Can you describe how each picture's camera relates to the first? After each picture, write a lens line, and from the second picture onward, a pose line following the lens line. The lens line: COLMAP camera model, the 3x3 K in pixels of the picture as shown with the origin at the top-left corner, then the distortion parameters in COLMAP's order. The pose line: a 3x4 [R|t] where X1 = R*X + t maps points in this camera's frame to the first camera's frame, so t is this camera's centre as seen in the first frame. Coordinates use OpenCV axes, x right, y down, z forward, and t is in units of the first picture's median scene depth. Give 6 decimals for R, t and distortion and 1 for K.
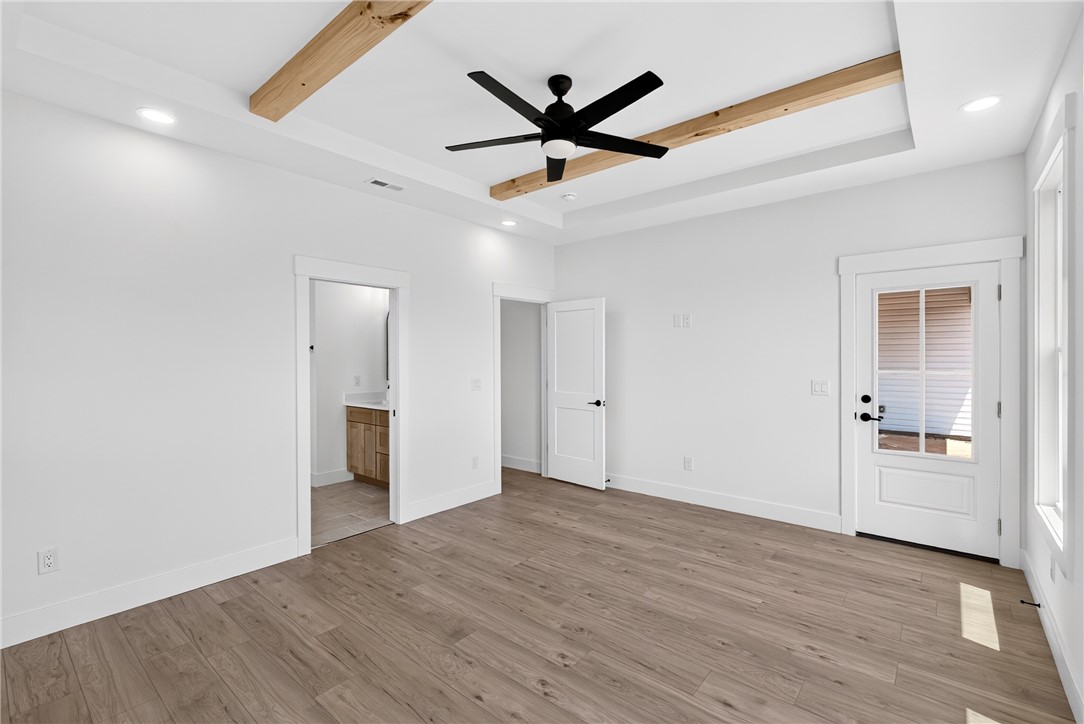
lens RADIAL K [[476.0, 0, 542.0], [0, 476.0, 362.0], [0, 0, 1]] dist [-0.000052, -0.000005]
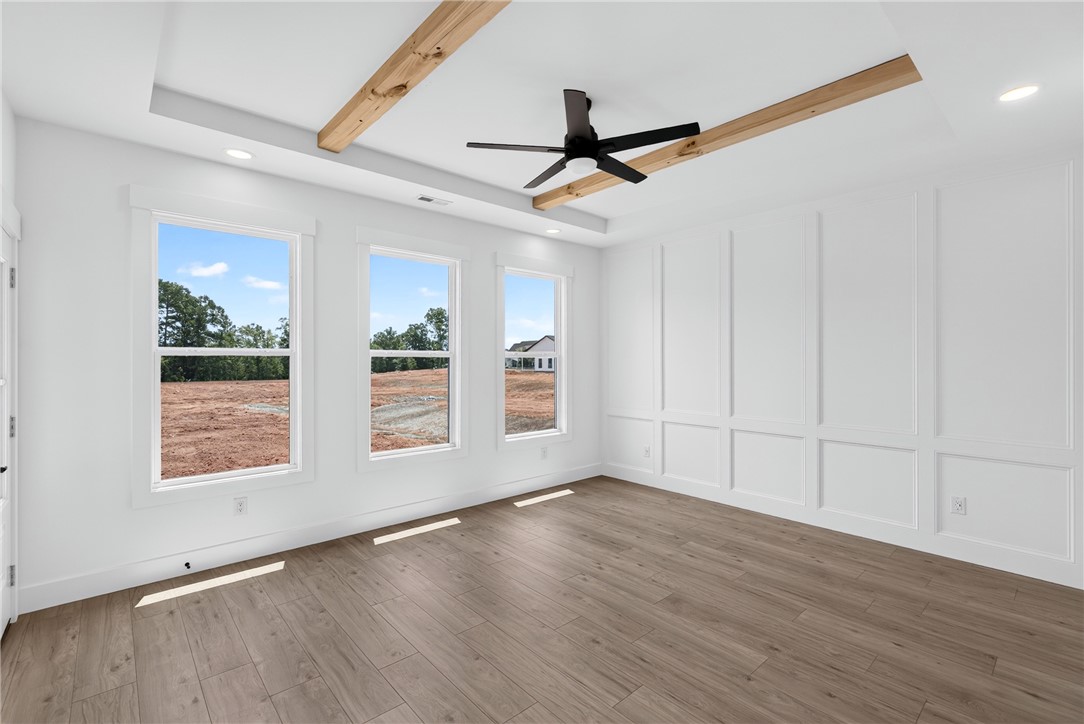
lens RADIAL K [[476.0, 0, 542.0], [0, 476.0, 362.0], [0, 0, 1]] dist [-0.000052, -0.000005]
pose [[-0.989405, 0.005013, 0.145095, -0.028157], [0.007140, 0.999874, 0.014147, -0.014345], [-0.145006, 0.015033, -0.989317, 1.911201]]
